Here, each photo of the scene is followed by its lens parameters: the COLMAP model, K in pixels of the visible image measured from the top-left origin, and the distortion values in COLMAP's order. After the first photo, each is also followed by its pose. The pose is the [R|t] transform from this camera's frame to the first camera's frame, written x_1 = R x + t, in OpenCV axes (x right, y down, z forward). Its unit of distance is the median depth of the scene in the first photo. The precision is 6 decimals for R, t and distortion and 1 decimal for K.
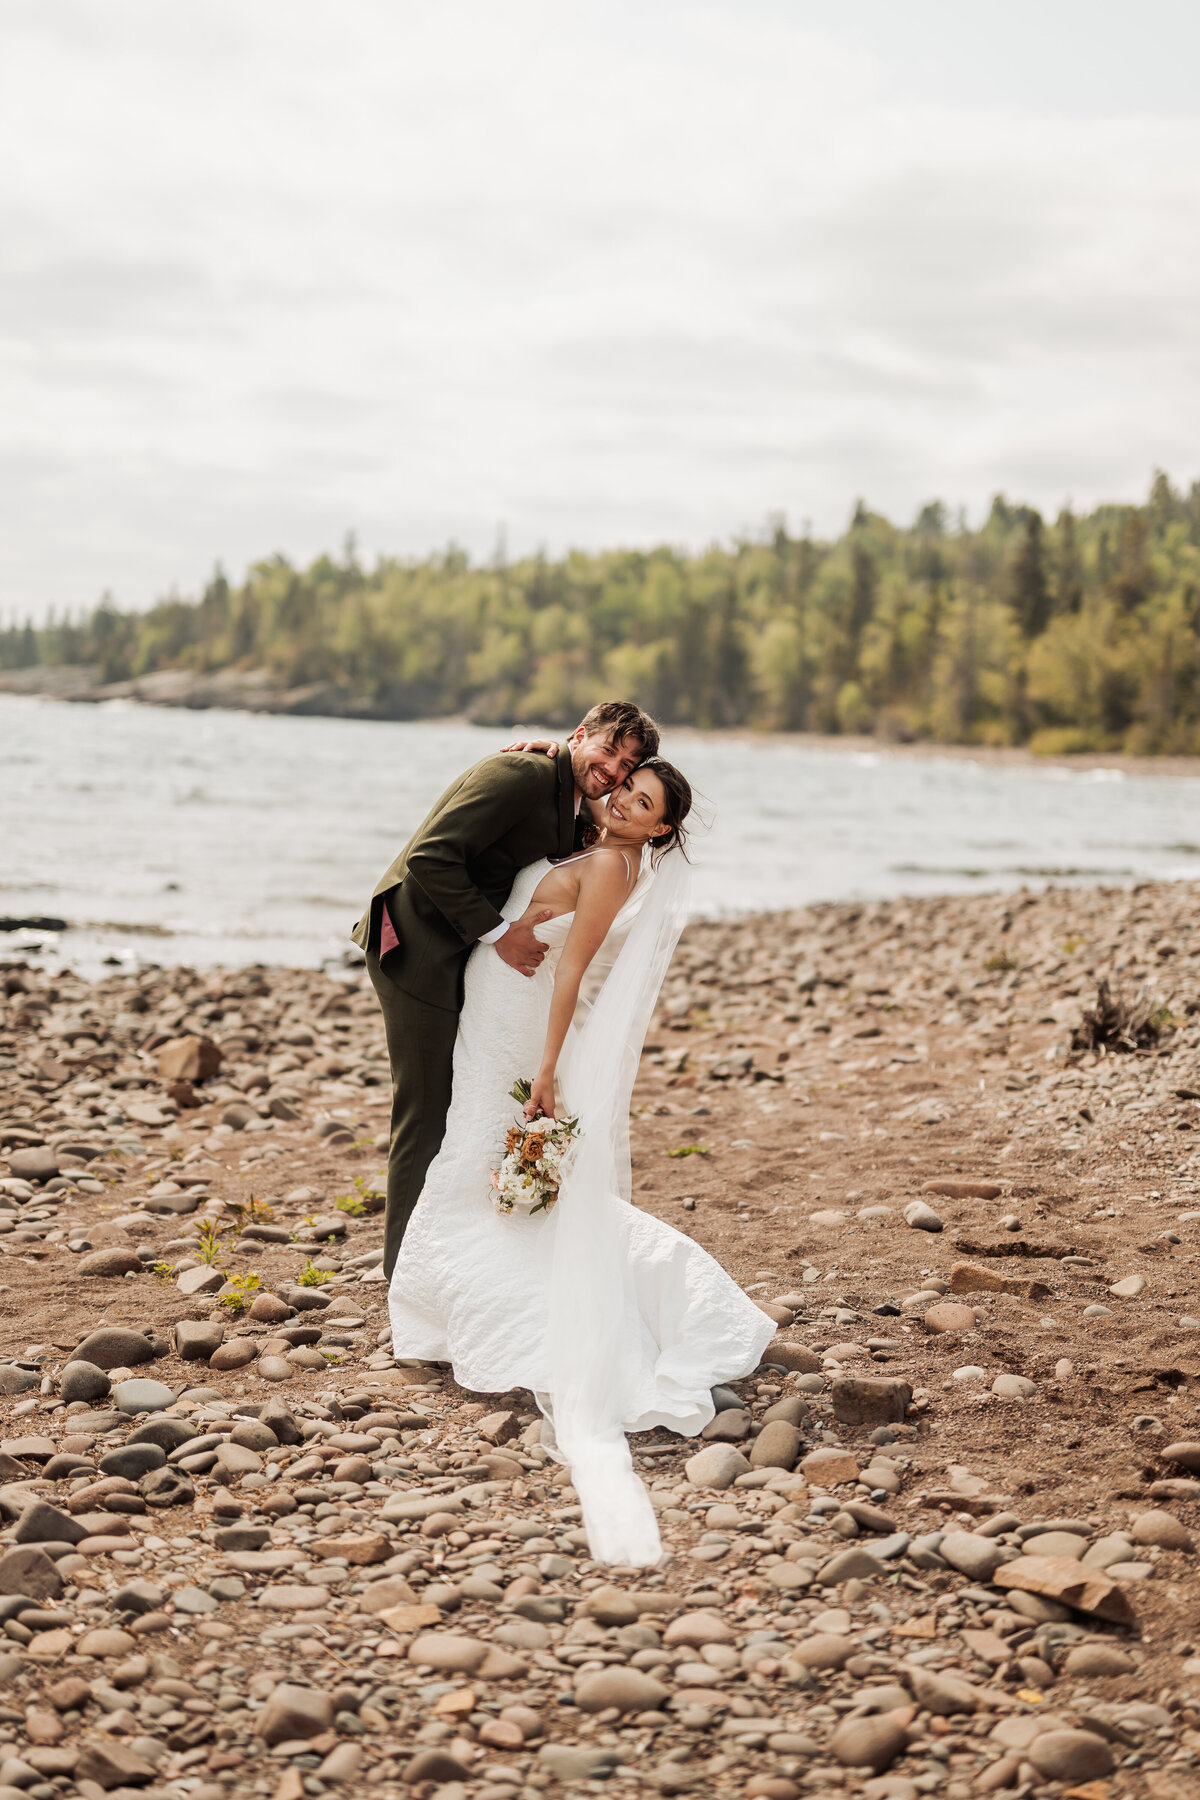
lens RADIAL K [[2579.4, 0, 600.0], [0, 2579.4, 900.0], [0, 0, 1]] dist [0.000646, 0.017019]
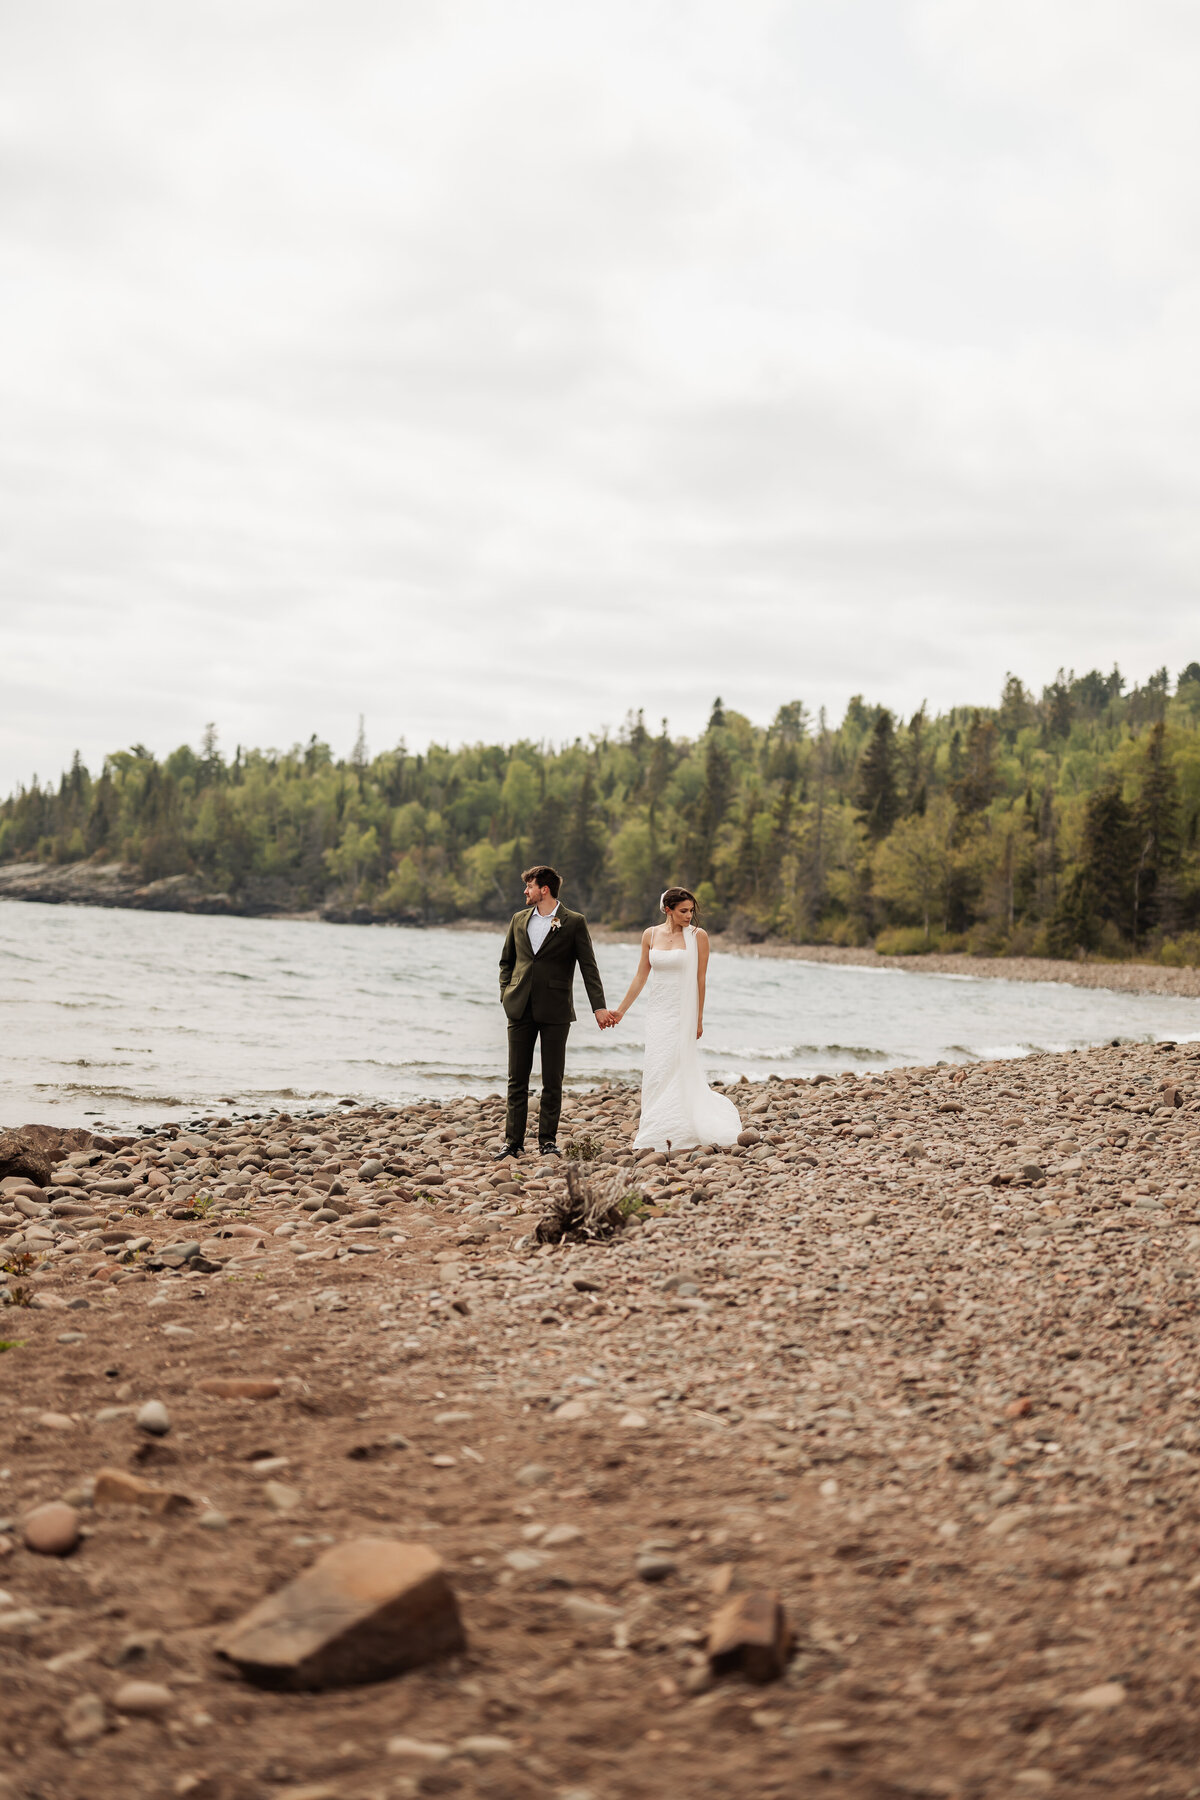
lens RADIAL K [[2579.4, 0, 600.0], [0, 2579.4, 900.0], [0, 0, 1]] dist [0.000646, 0.017019]
pose [[0.998694, 0.010246, 0.050057, 0.140912], [-0.006411, 0.997074, -0.076173, 0.005437], [-0.050691, 0.075752, 0.995837, 0.045113]]
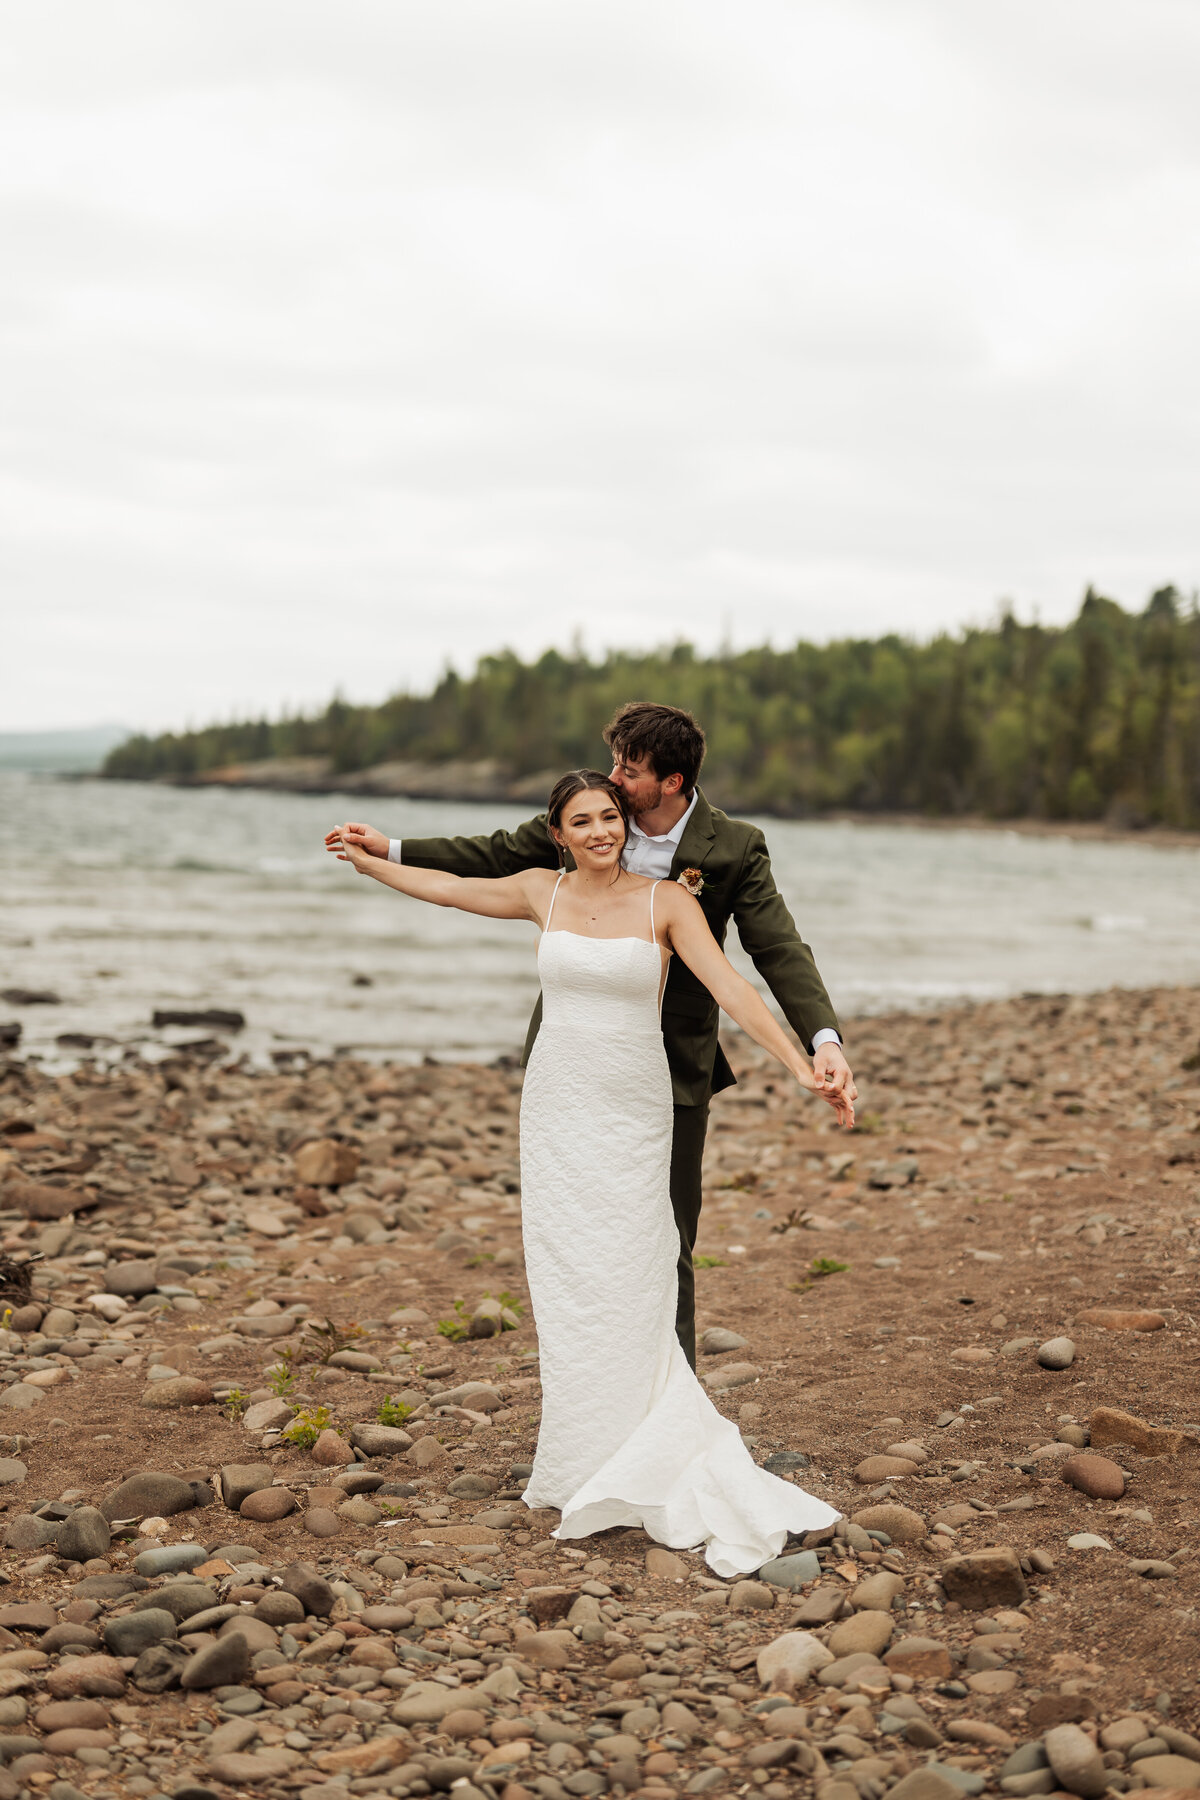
lens RADIAL K [[2579.4, 0, 600.0], [0, 2579.4, 900.0], [0, 0, 1]] dist [0.000646, 0.017019]
pose [[0.996059, -0.003515, -0.088618, 0.025062], [0.000451, 0.999402, -0.034576, -0.002624], [0.088687, 0.034400, 0.995465, 0.048185]]
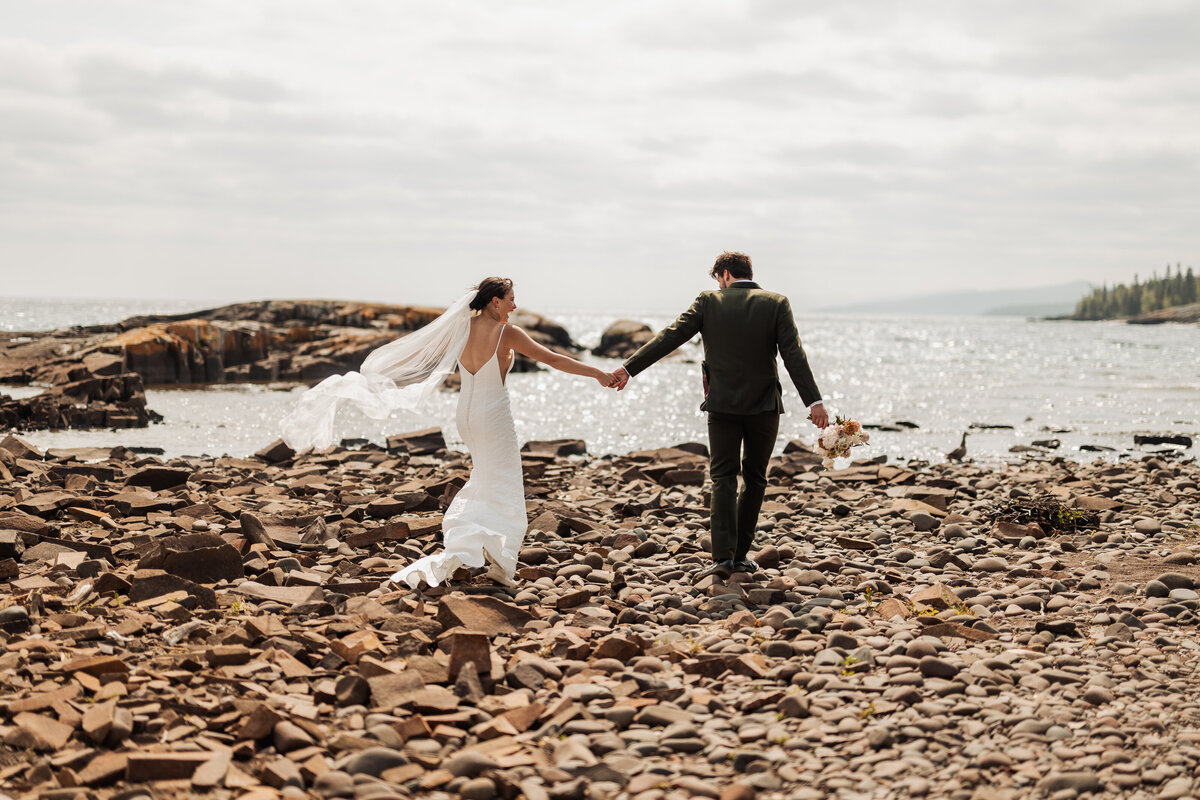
lens RADIAL K [[1719.6, 0, 600.0], [0, 1719.6, 400.0], [0, 0, 1]] dist [0.000646, 0.017019]
pose [[0.853138, -0.013371, -0.521513, 0.069968], [-0.005852, 0.999363, -0.035196, 0.038676], [0.521652, 0.033079, 0.852517, -0.211281]]
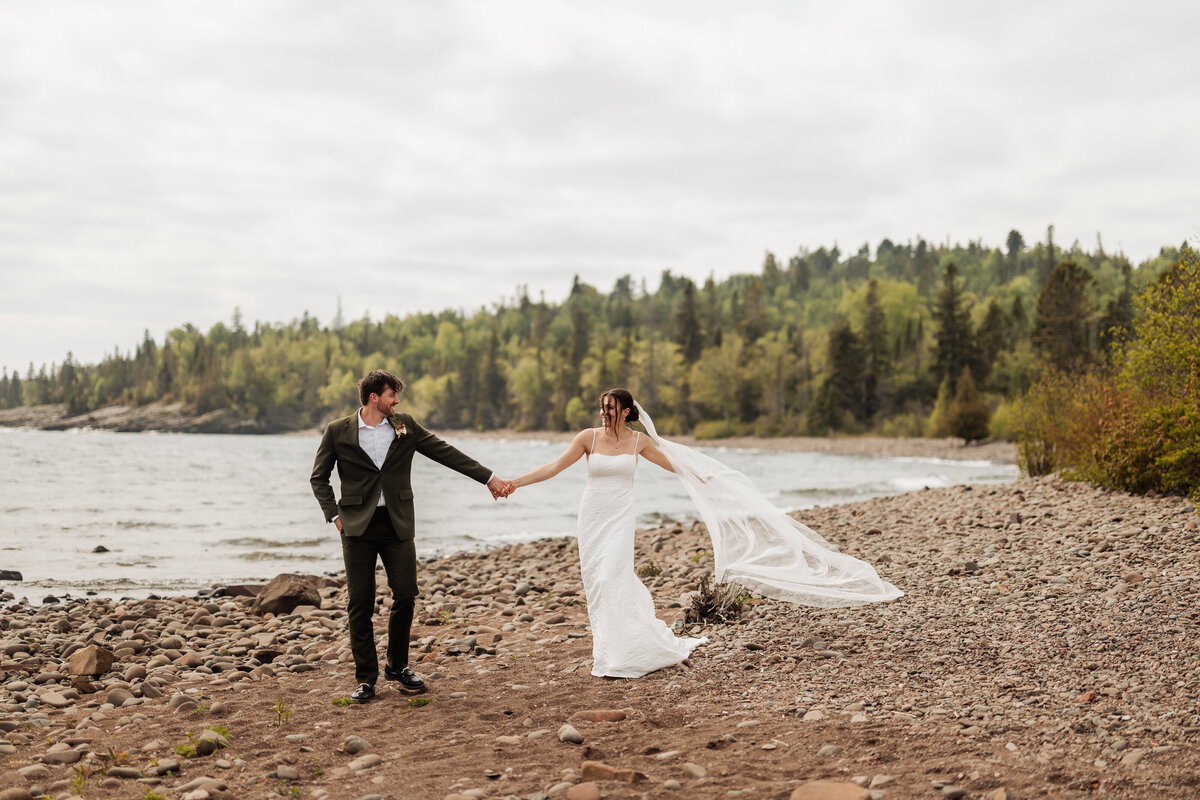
lens RADIAL K [[1719.6, 0, 600.0], [0, 1719.6, 400.0], [0, 0, 1]] dist [0.000646, 0.017019]
pose [[0.993303, -0.036712, 0.109552, 0.023909], [0.045728, 0.995668, -0.080962, 0.006228], [-0.106106, 0.085430, 0.990678, -0.007368]]
